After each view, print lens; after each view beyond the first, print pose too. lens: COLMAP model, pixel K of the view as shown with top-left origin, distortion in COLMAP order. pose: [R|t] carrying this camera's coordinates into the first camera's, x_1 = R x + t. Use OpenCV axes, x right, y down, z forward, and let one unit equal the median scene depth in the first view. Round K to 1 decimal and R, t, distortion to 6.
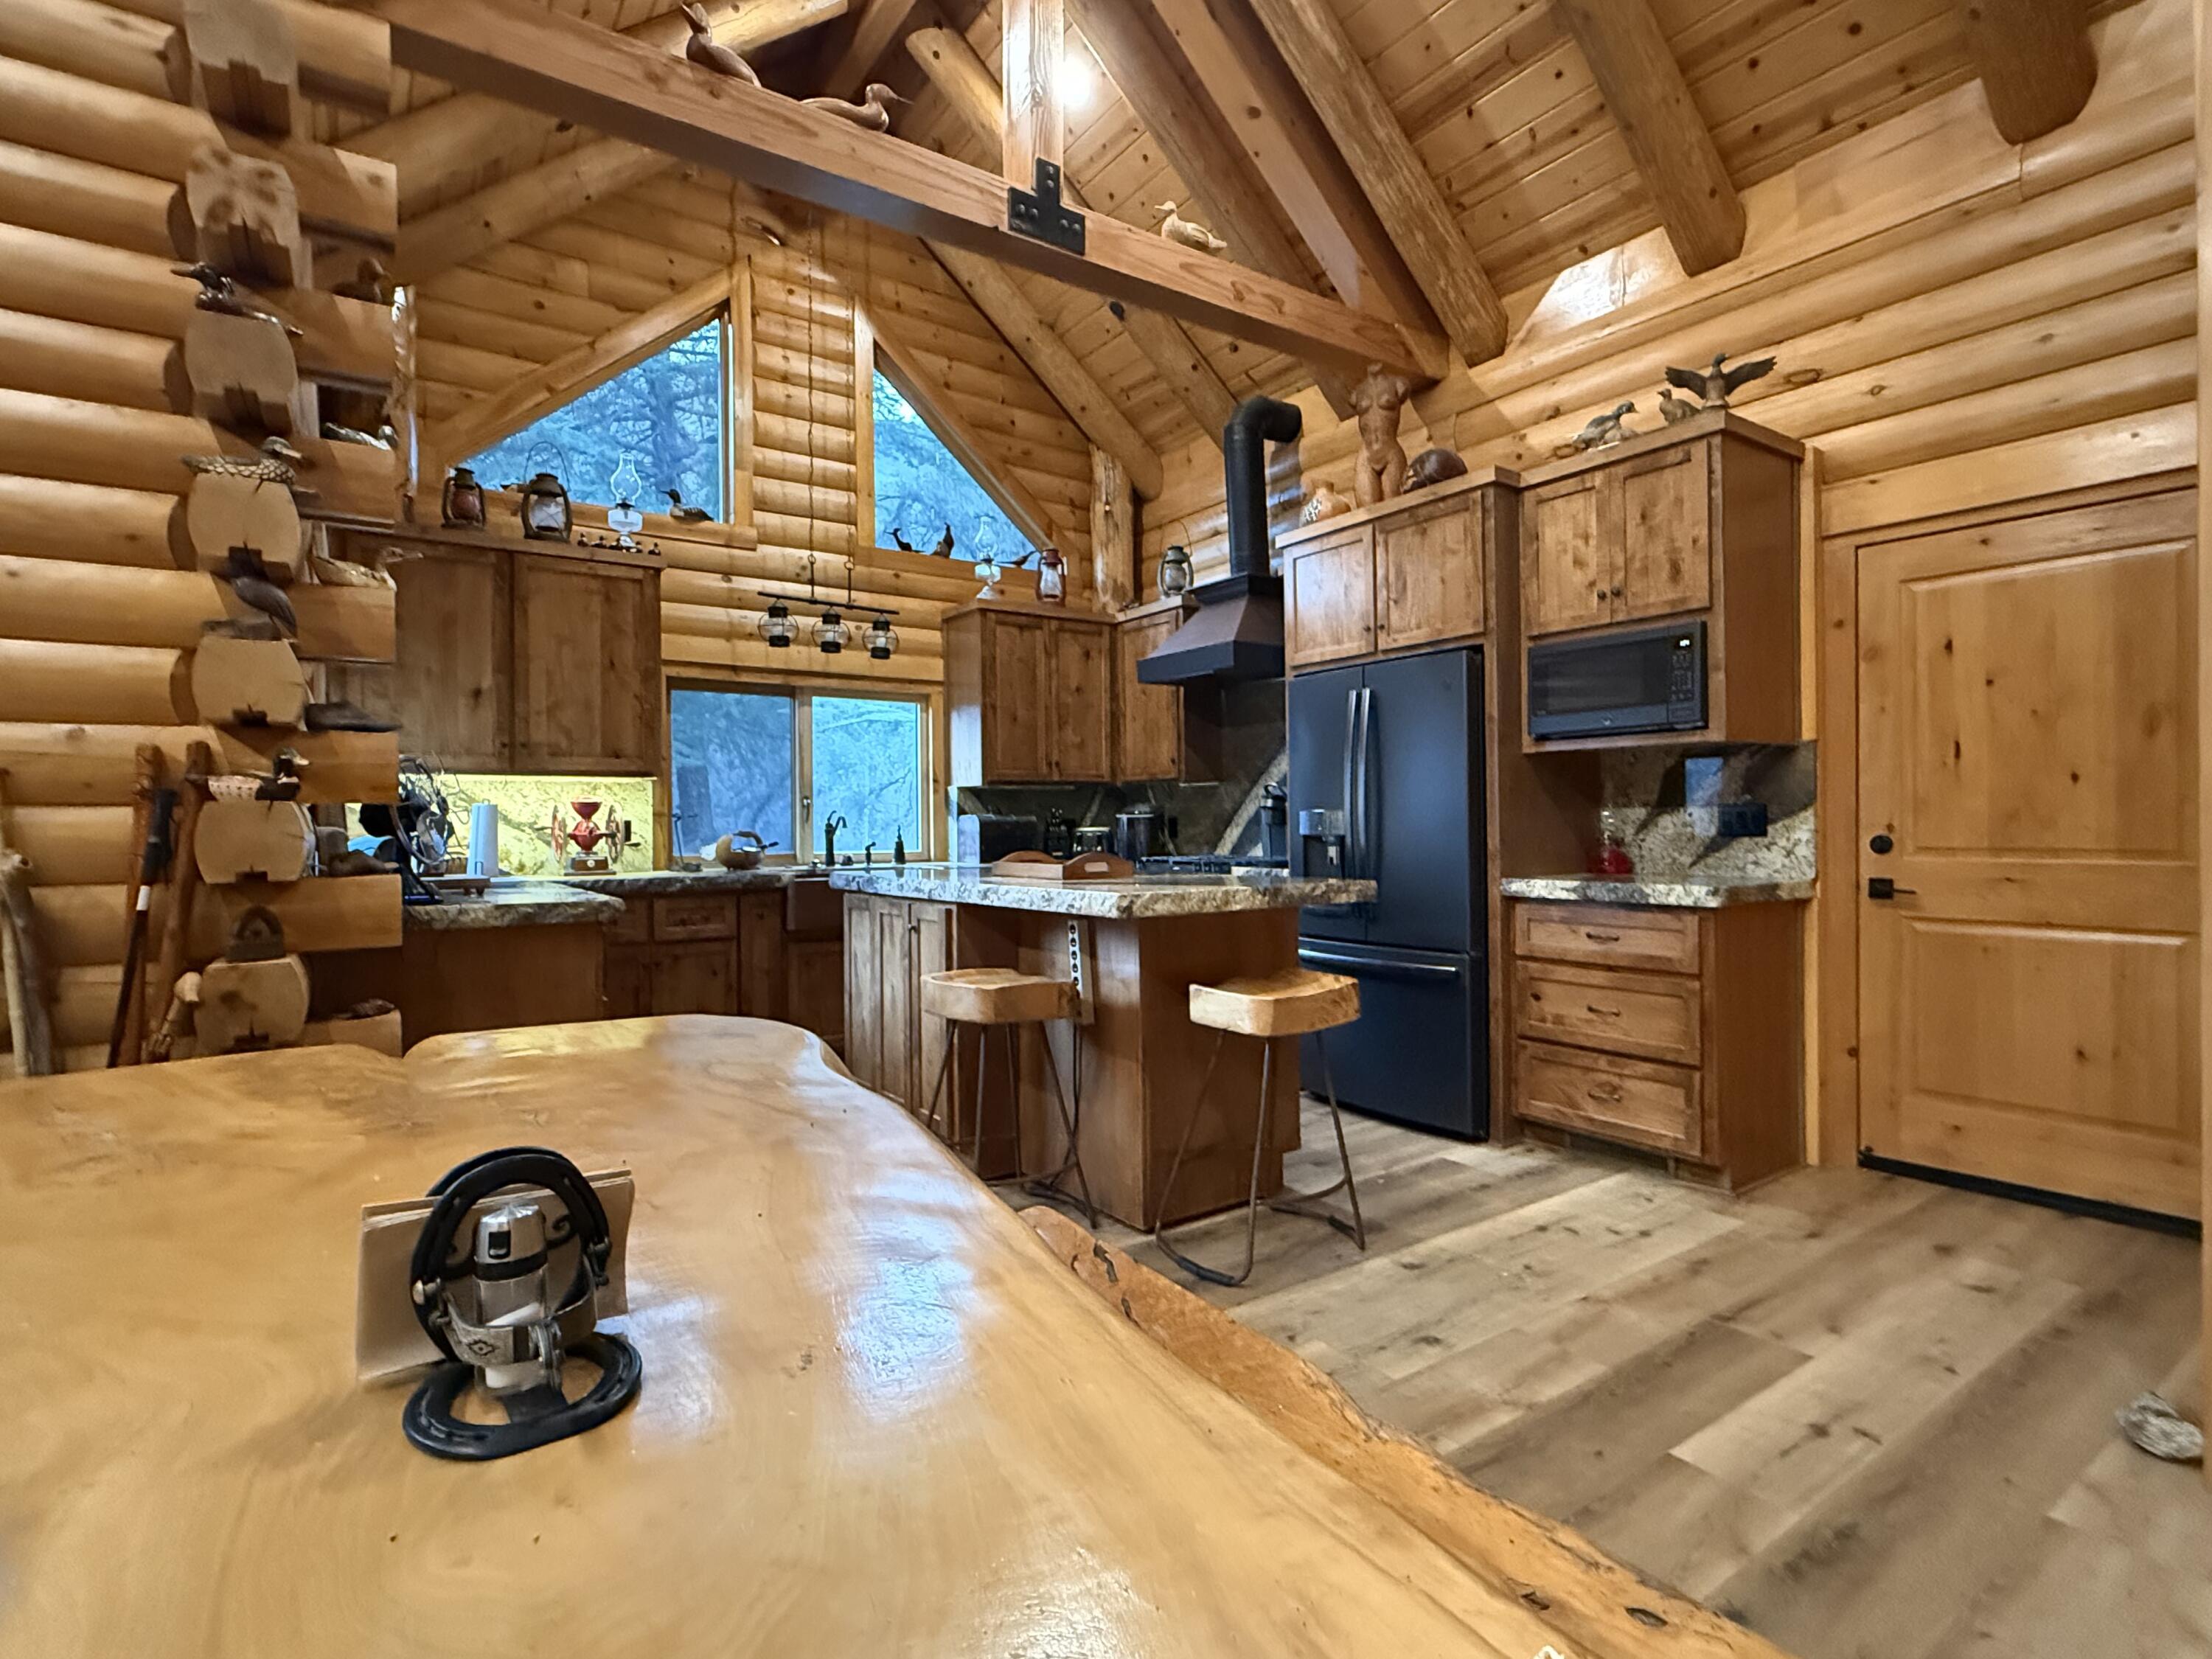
lens RADIAL K [[1070.8, 0, 1101.5], [0, 1070.8, 831.4], [0, 0, 1]] dist [-0.001451, -0.000358]
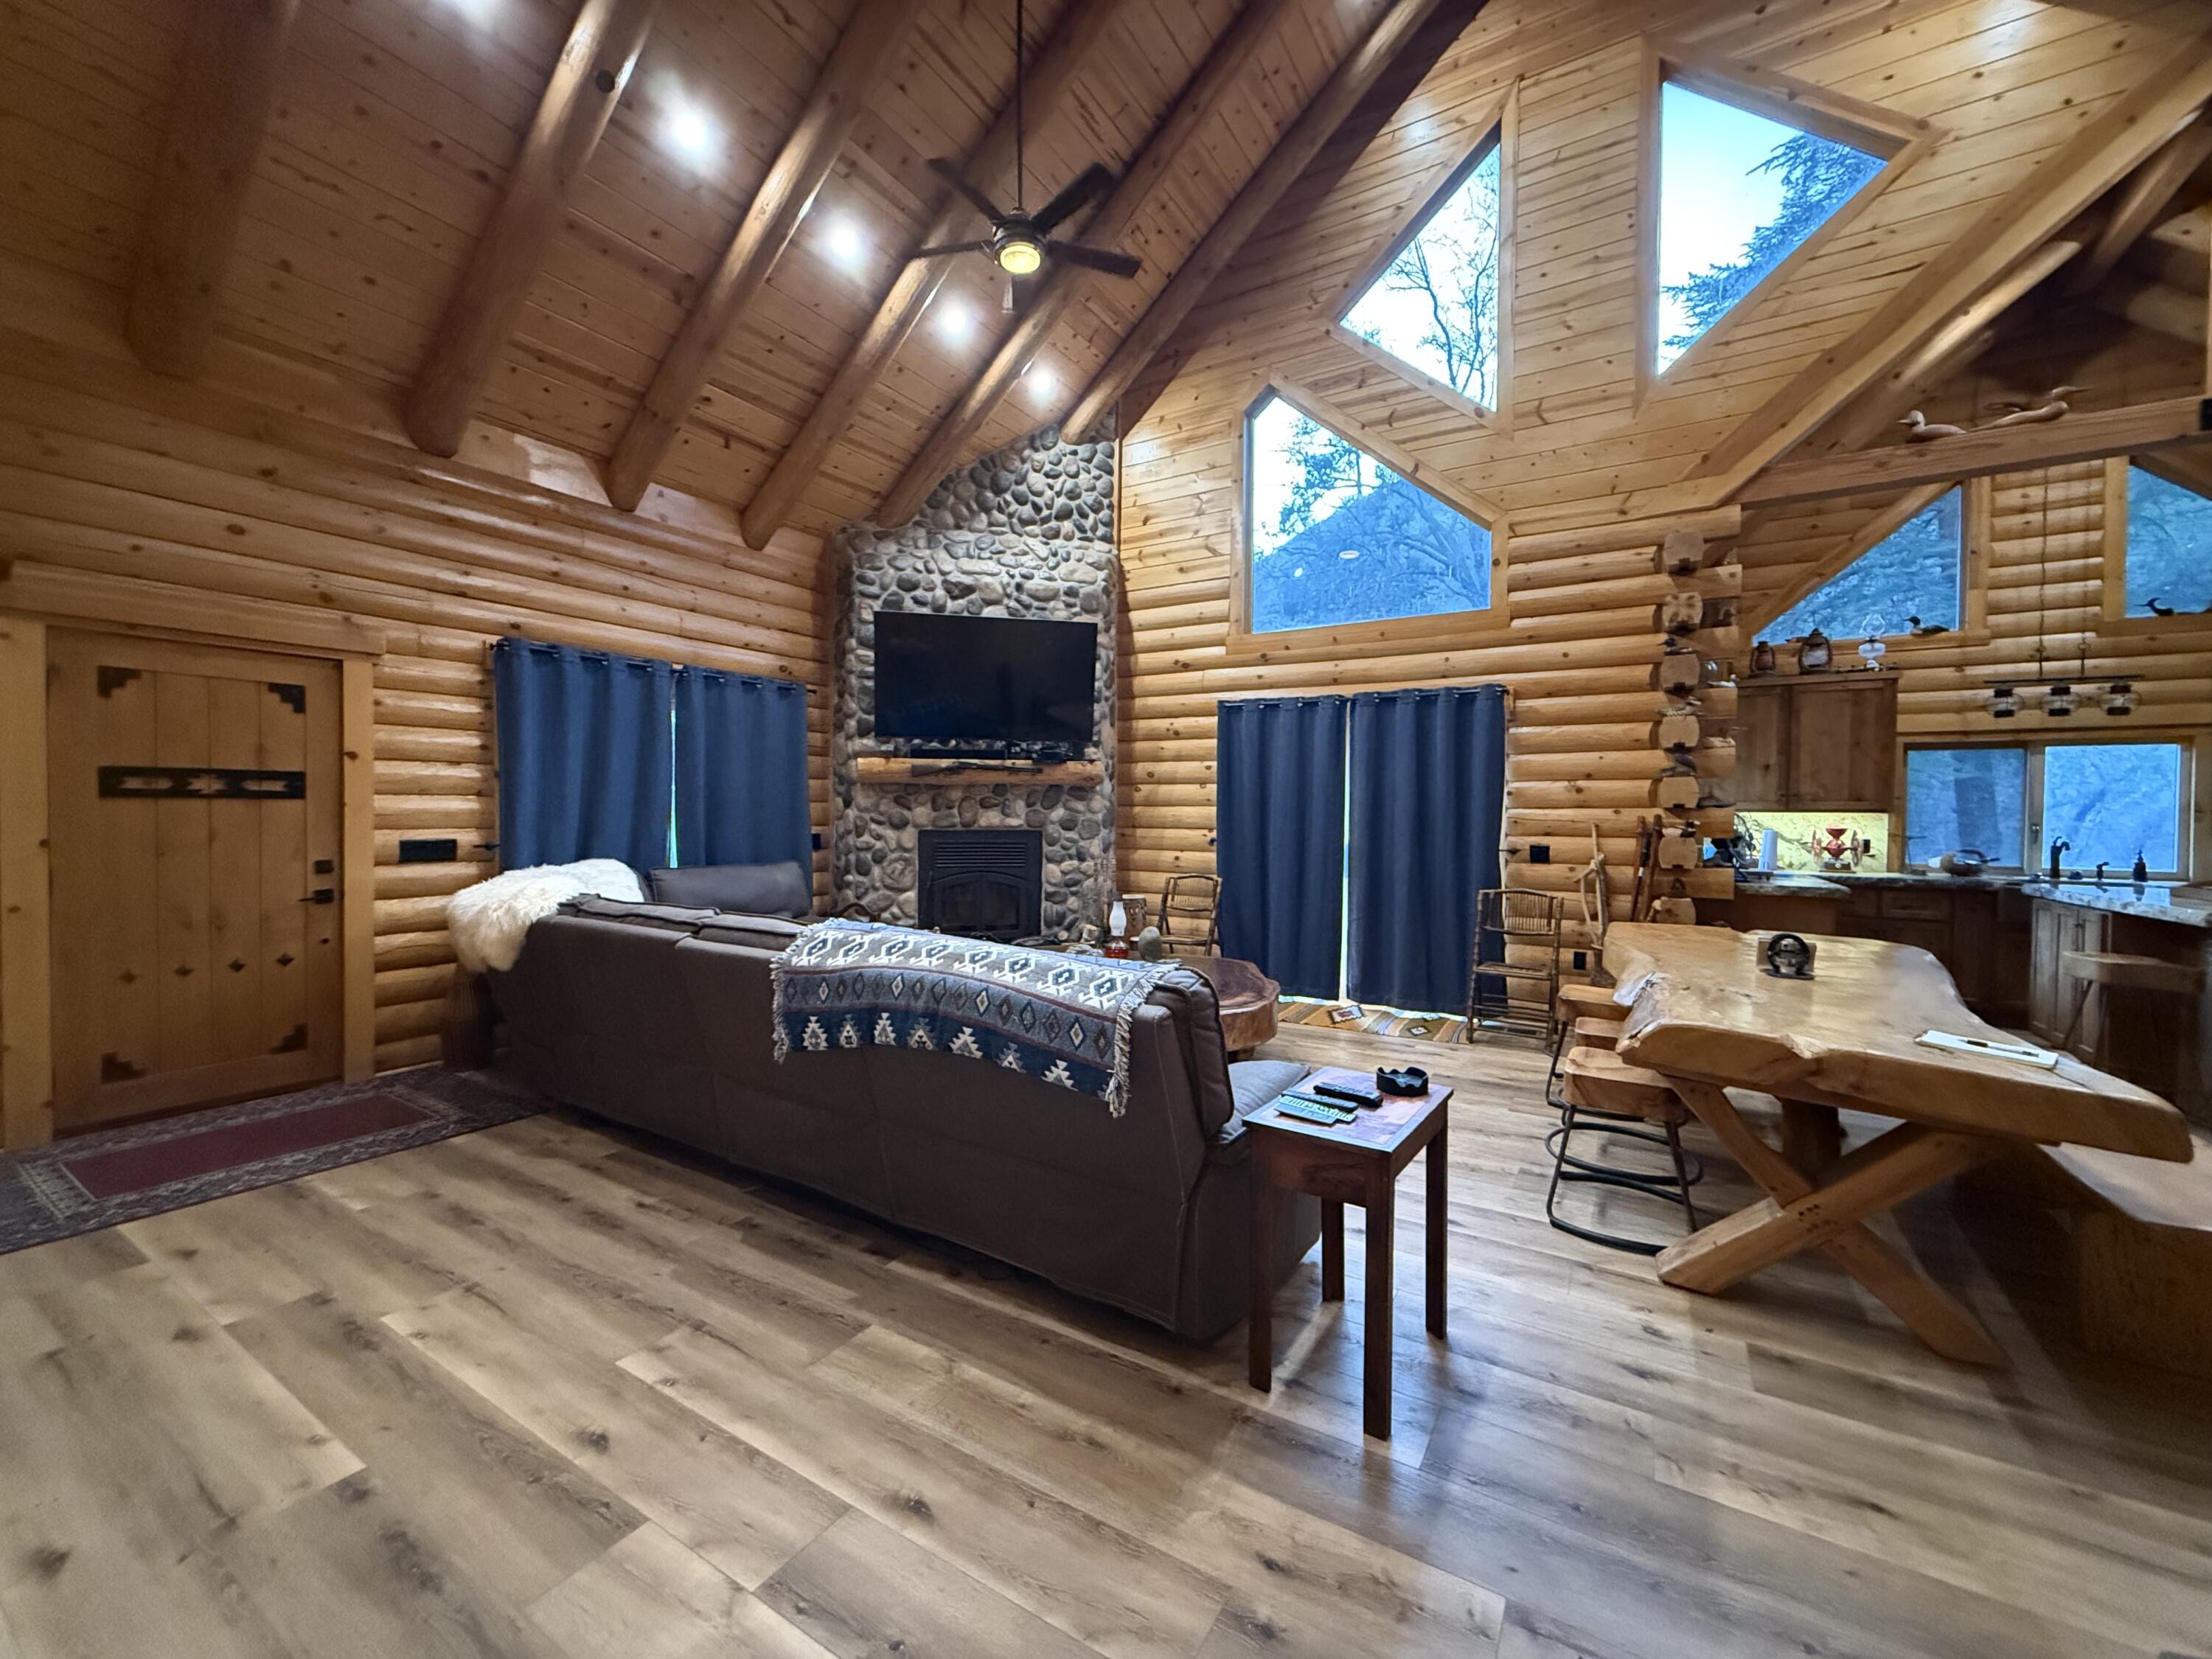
lens RADIAL K [[885.6, 0, 1111.7], [0, 885.6, 827.2], [0, 0, 1]] dist [0.005986, -0.000096]
pose [[0.408950, 0.025246, -0.912207, 0.311610], [-0.018095, 0.999645, 0.019554, -0.035873], [0.912377, 0.008510, 0.409262, -0.578731]]
